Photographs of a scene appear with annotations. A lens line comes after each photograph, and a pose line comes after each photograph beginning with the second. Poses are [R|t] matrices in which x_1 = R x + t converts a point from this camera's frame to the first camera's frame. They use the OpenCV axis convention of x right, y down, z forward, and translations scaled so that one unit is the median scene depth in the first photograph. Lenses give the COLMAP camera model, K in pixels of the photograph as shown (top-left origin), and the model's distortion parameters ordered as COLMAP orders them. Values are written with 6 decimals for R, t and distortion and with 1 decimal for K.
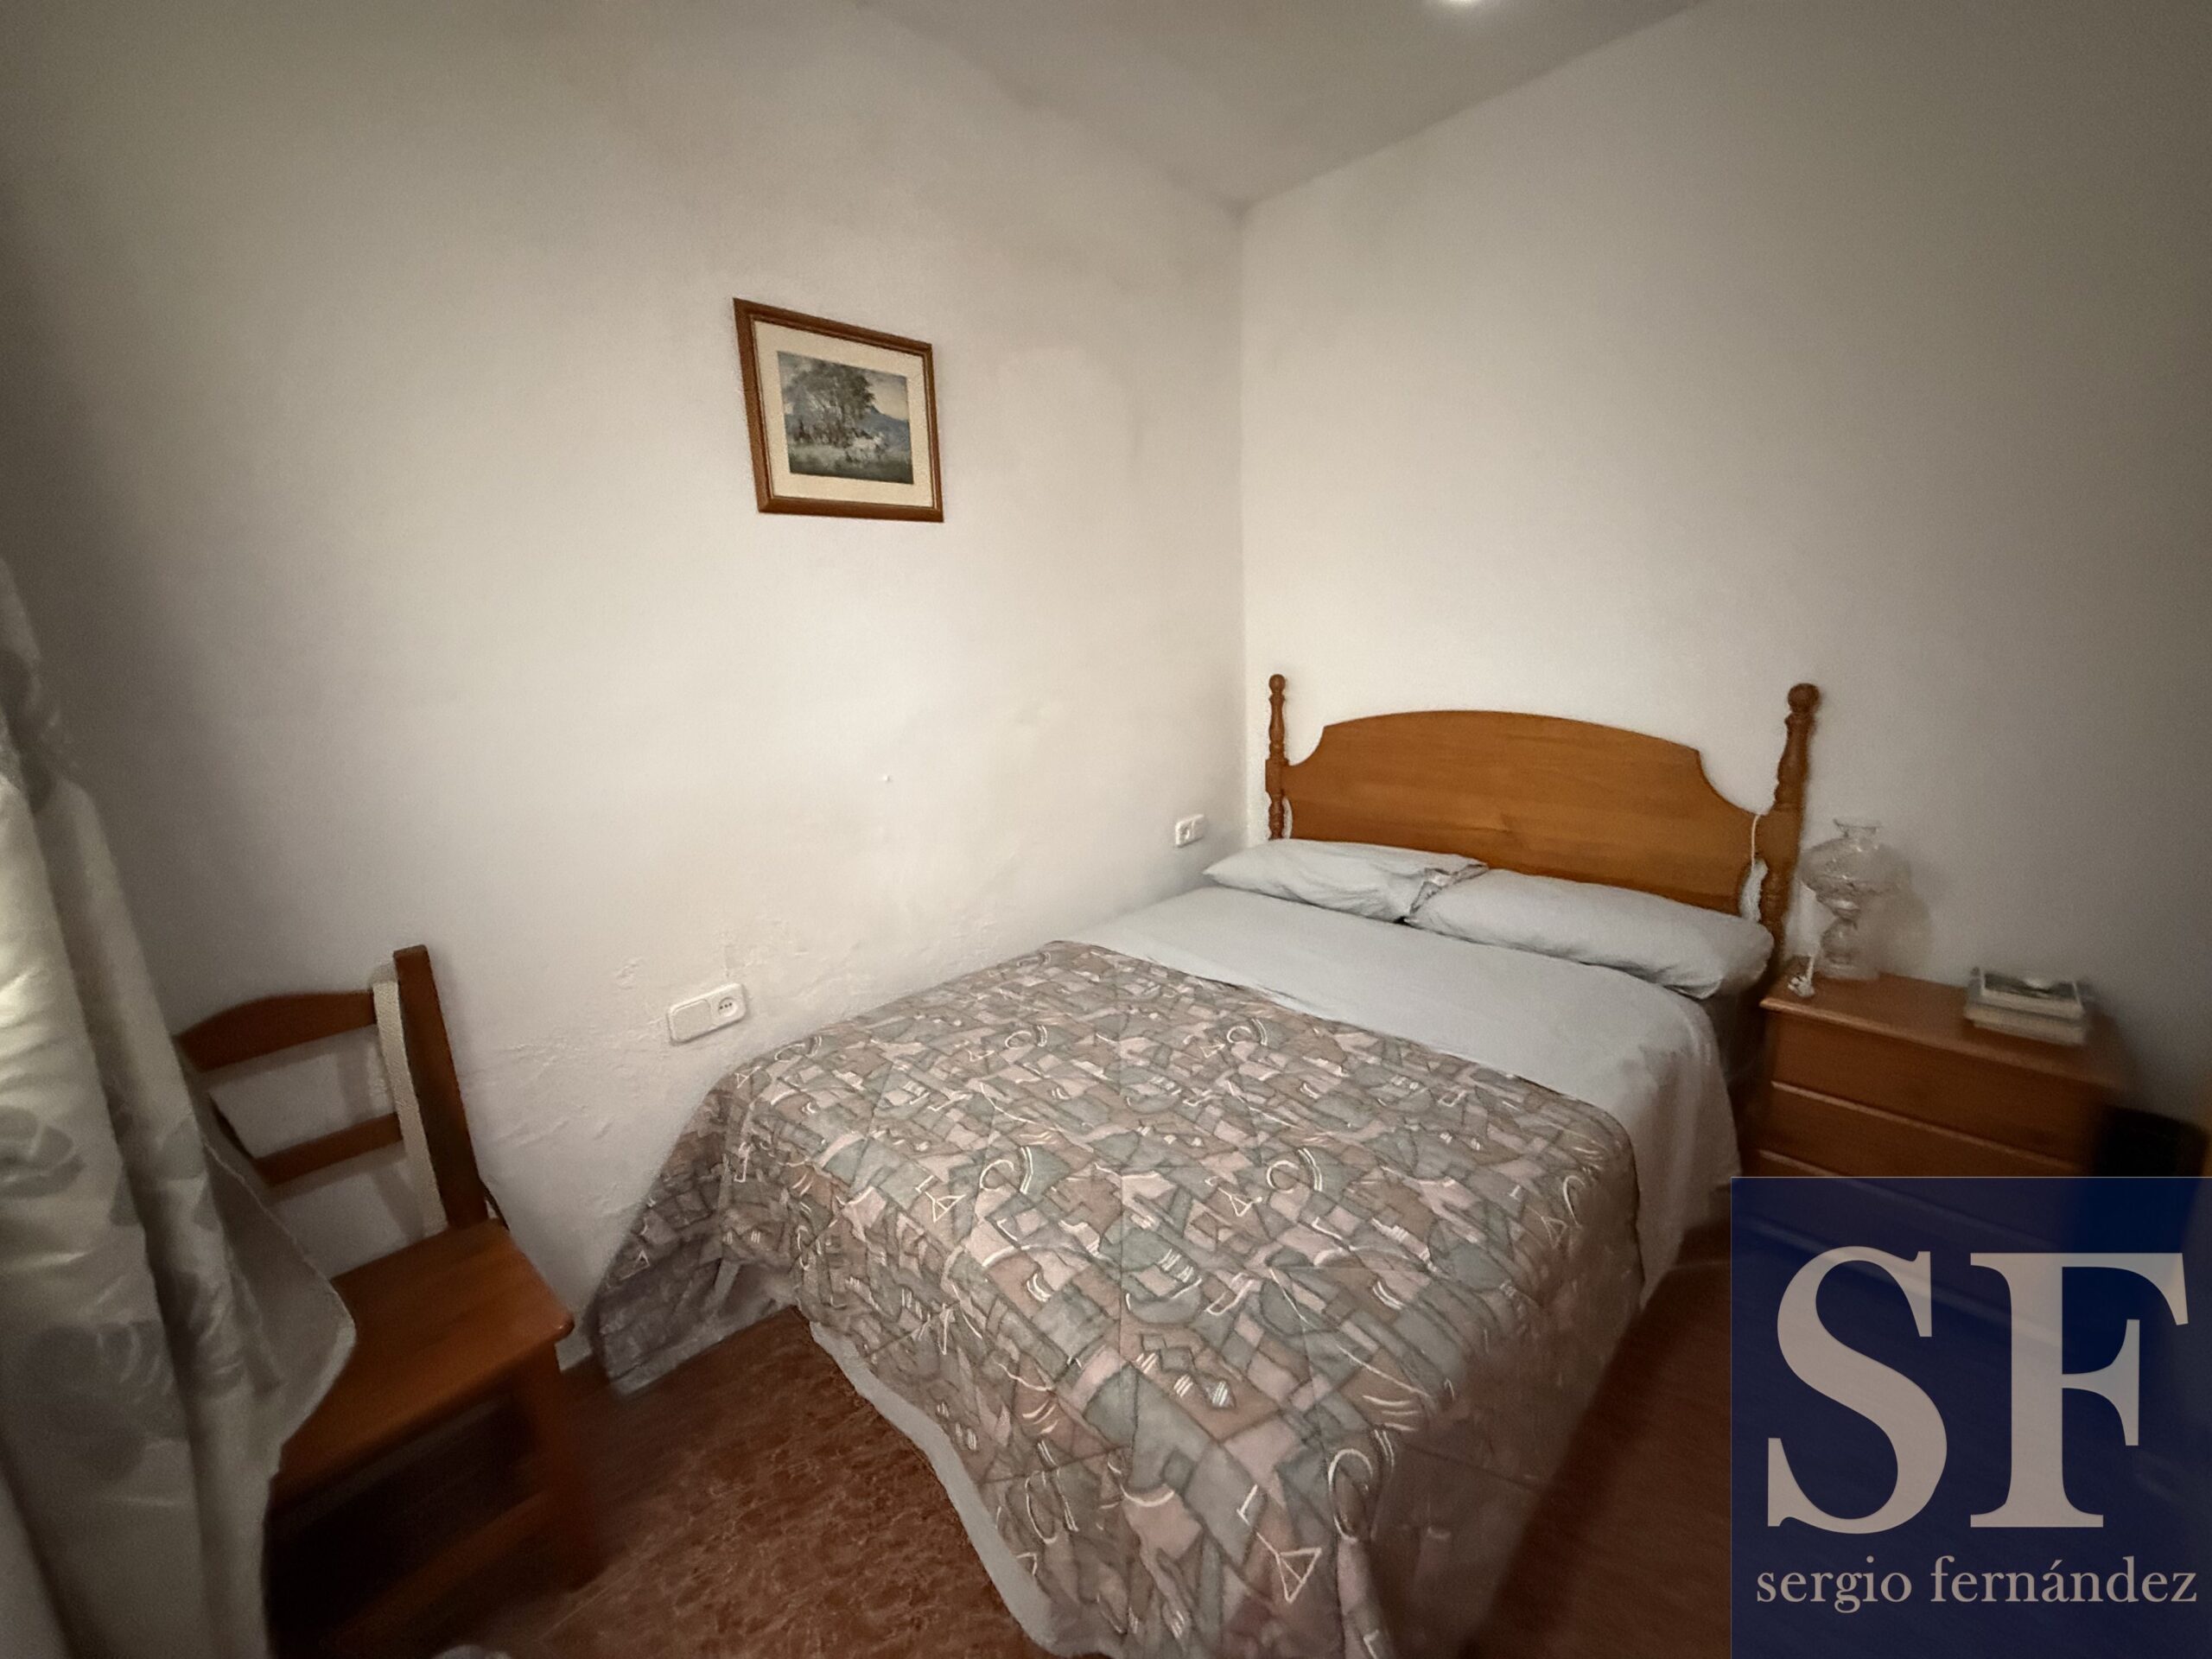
lens RADIAL K [[894.6, 0, 1098.9], [0, 894.6, 832.5], [0, 0, 1]] dist [0.002114, 0.000292]
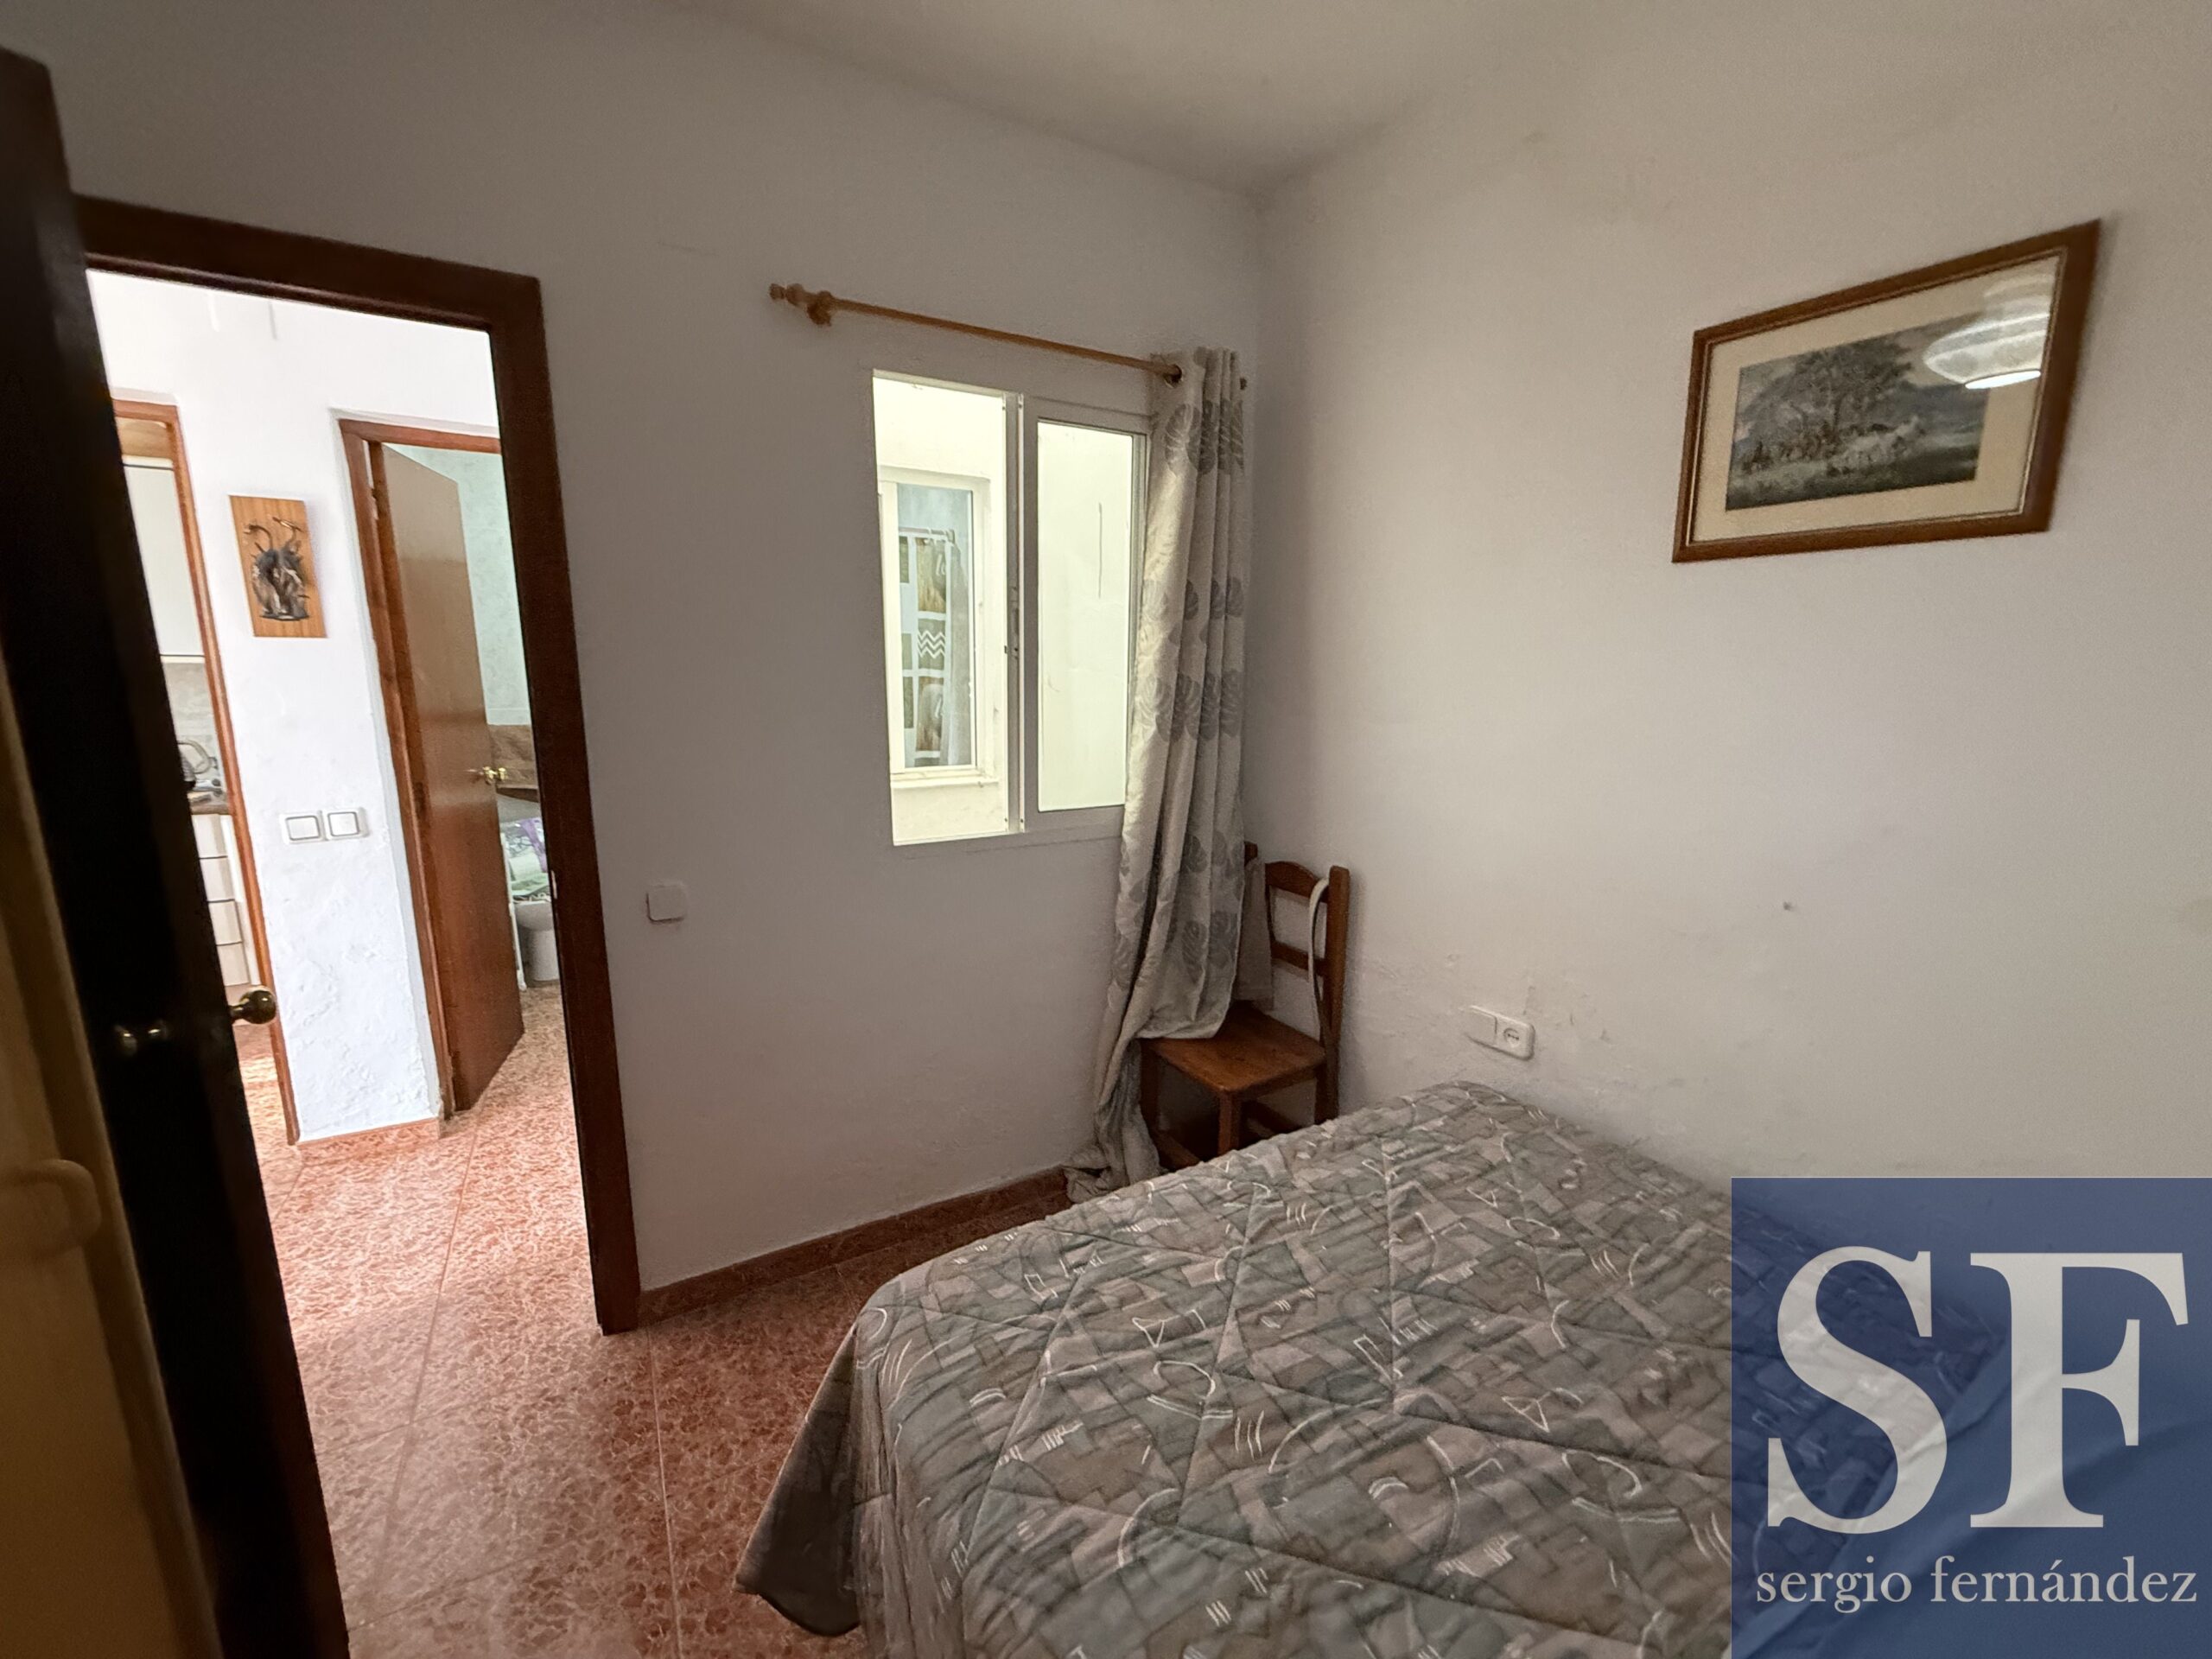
lens RADIAL K [[894.6, 0, 1097.7], [0, 894.6, 824.9], [0, 0, 1]] dist [0.002114, 0.000292]
pose [[-0.259244, 0.217574, -0.940986, 0.666277], [-0.224589, 0.934006, 0.277834, -0.228139], [0.939336, 0.283362, -0.193271, 0.695907]]
